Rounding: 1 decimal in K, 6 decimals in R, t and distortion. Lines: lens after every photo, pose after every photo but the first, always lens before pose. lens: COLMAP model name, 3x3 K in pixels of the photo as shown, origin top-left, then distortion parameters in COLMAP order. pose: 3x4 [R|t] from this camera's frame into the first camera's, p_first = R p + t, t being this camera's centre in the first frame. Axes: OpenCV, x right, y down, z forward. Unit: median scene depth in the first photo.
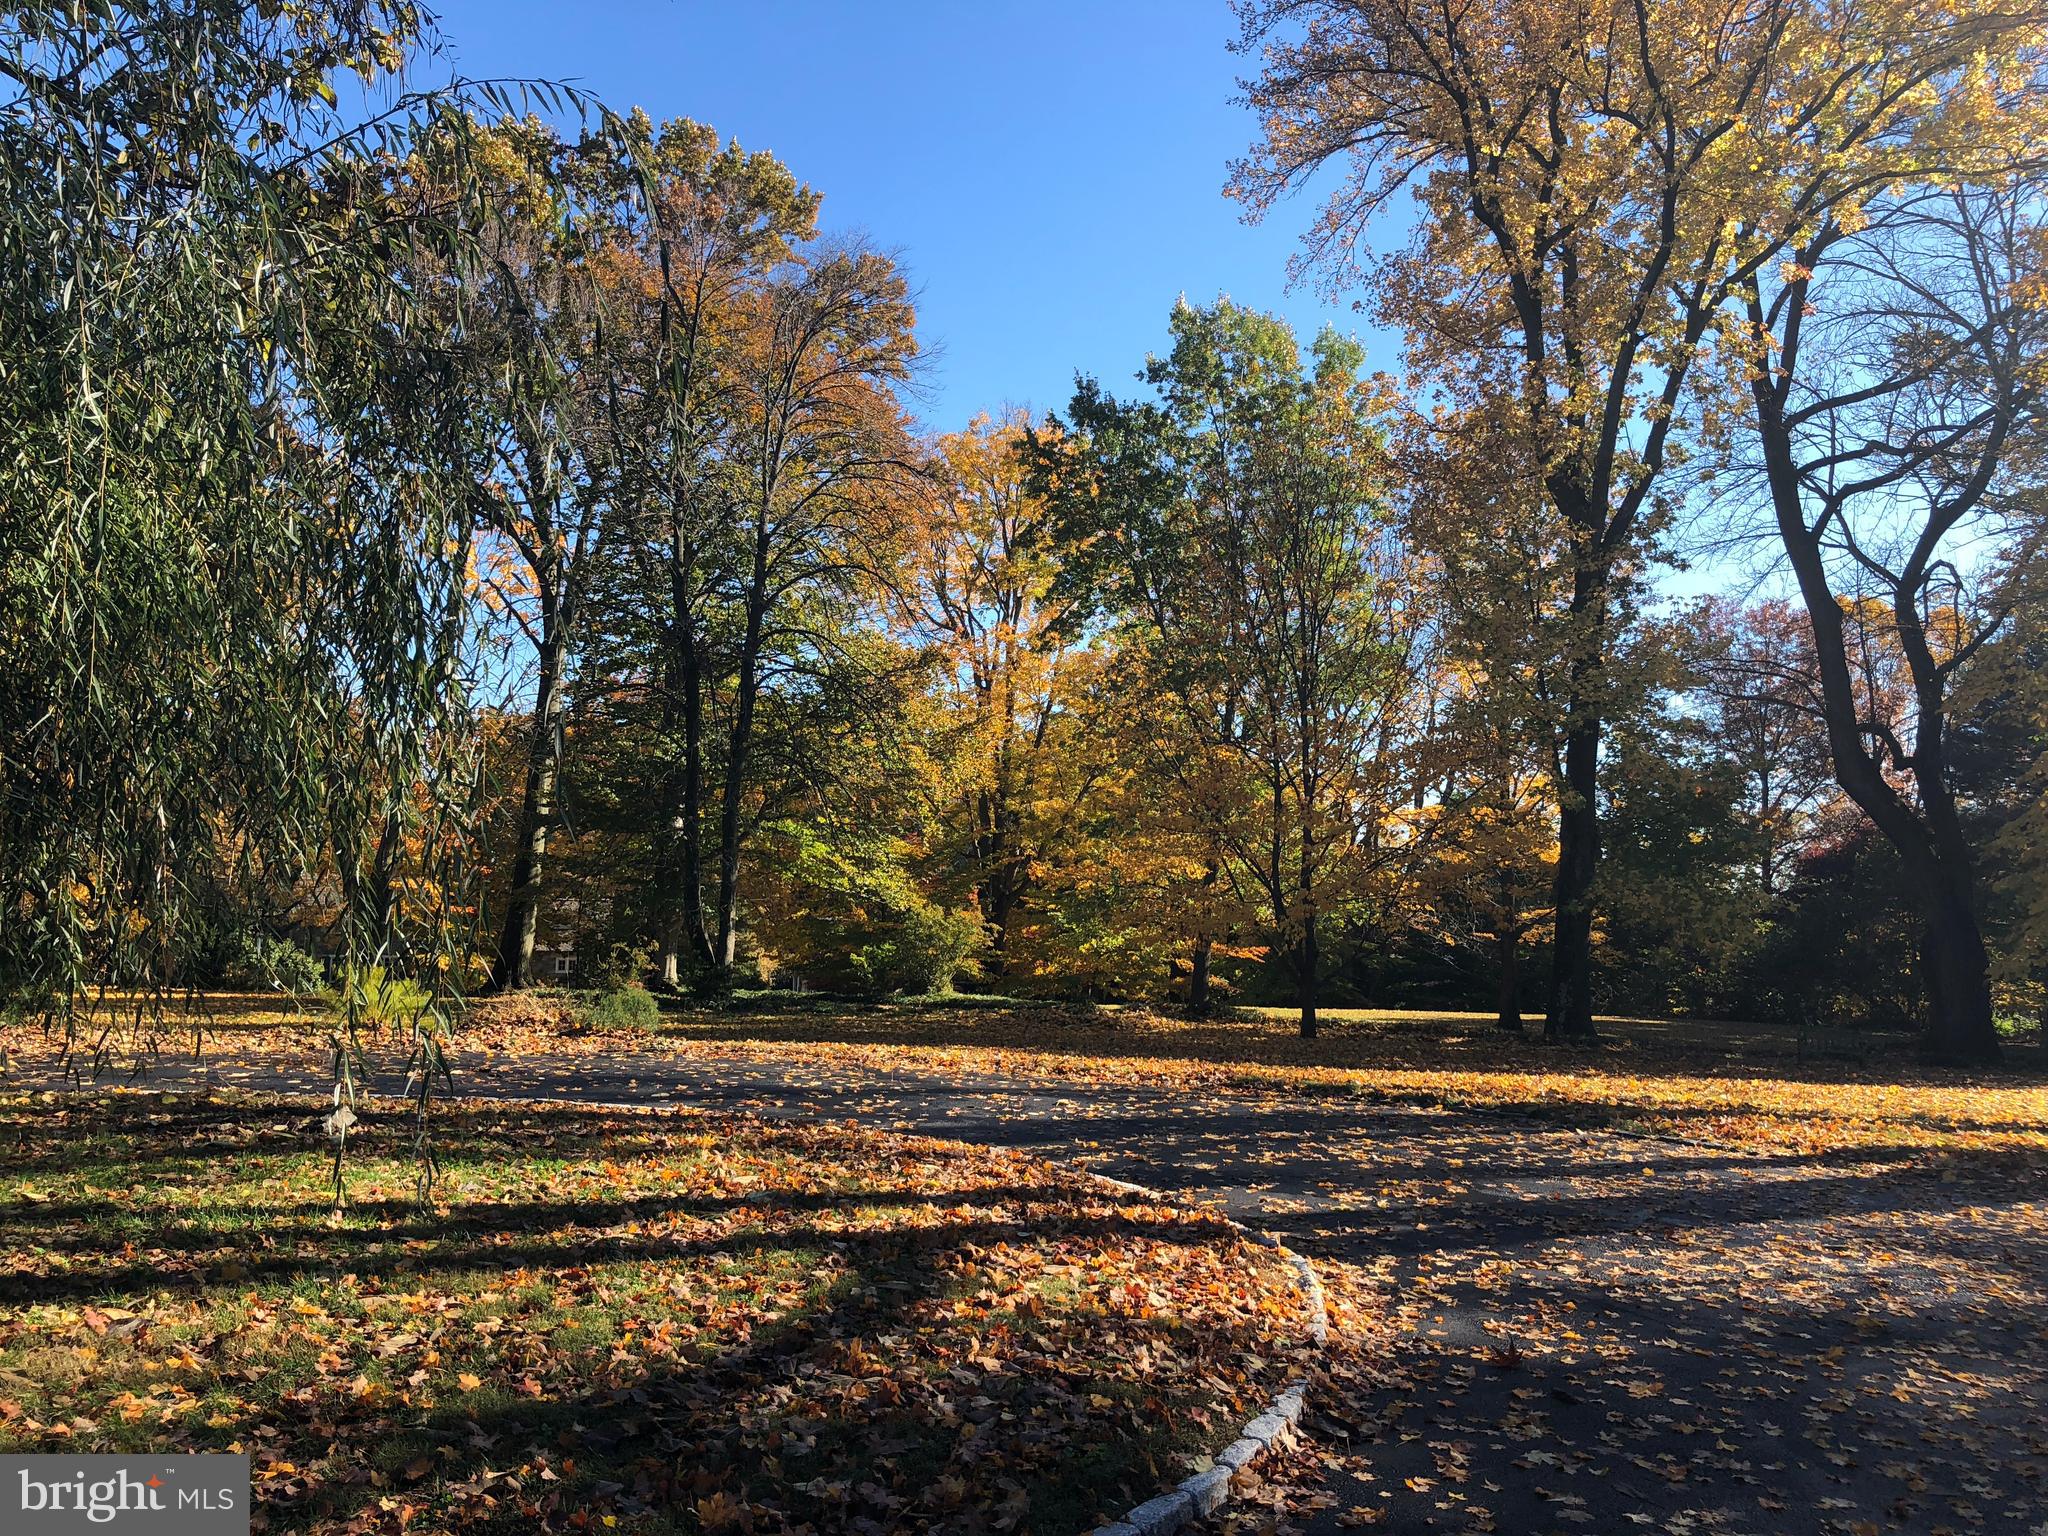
lens RADIAL K [[1652.4, 0, 1024.0], [0, 1652.4, 768.0], [0, 0, 1]] dist [0.096218, -0.151750]
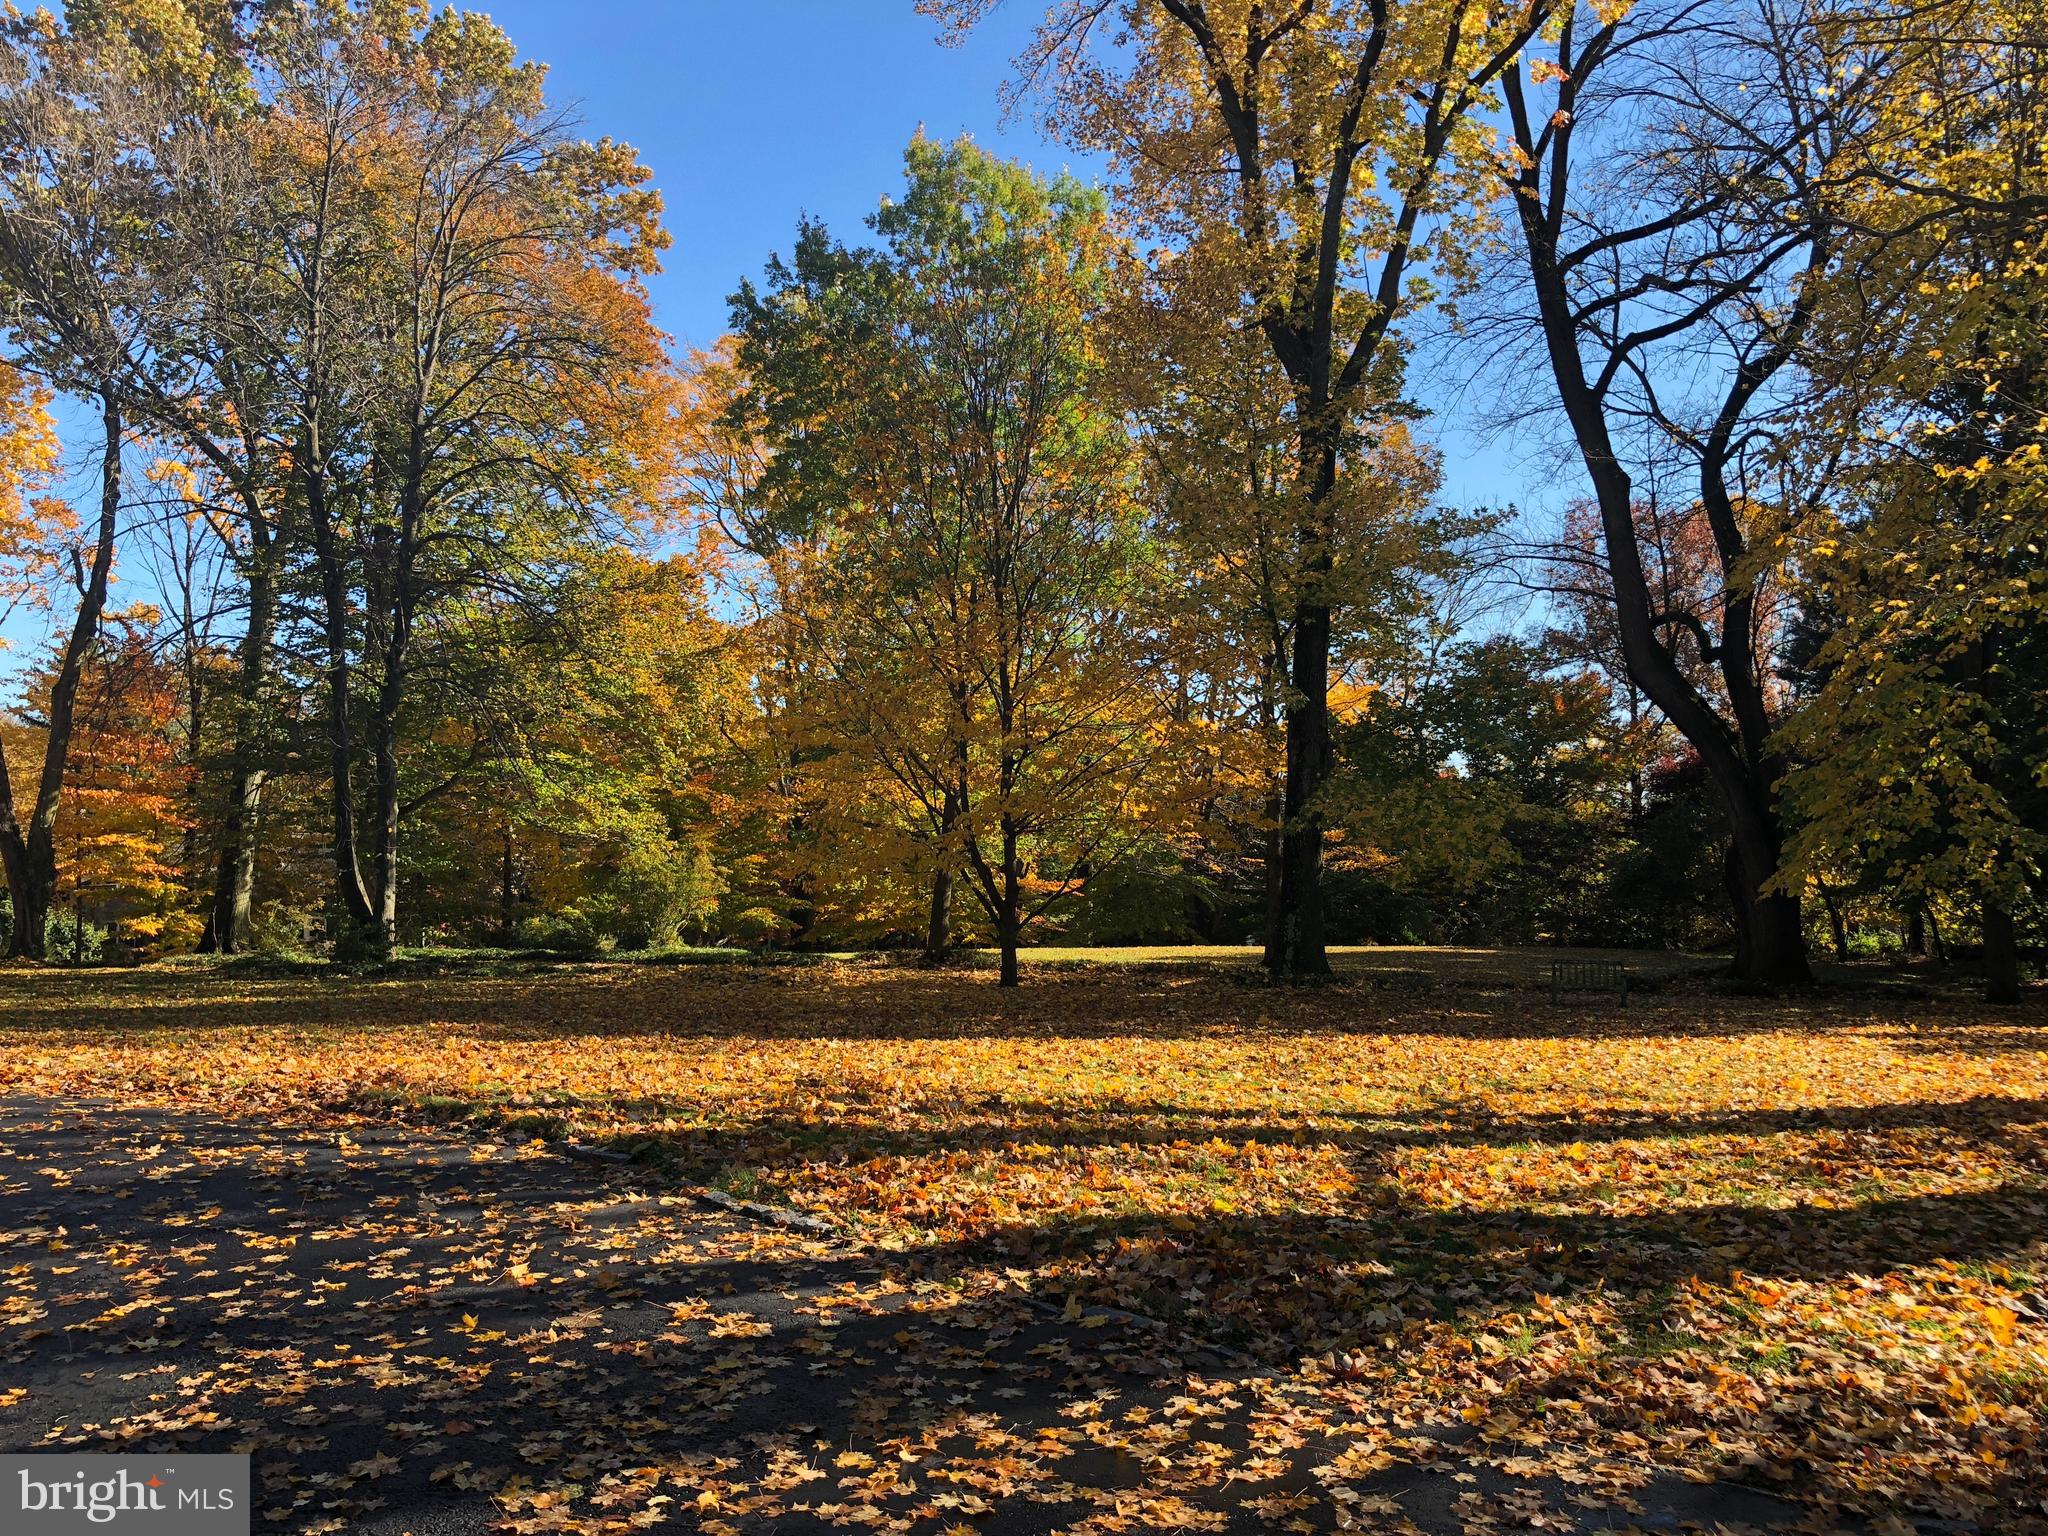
lens RADIAL K [[1630.9, 0, 1024.0], [0, 1630.9, 768.0], [0, 0, 1]] dist [0.079522, -0.167215]
pose [[0.999428, -0.027843, 0.019184, 0.152523], [0.027128, 0.998964, 0.036536, 0.016311], [-0.020182, -0.035994, 0.999148, 0.145220]]
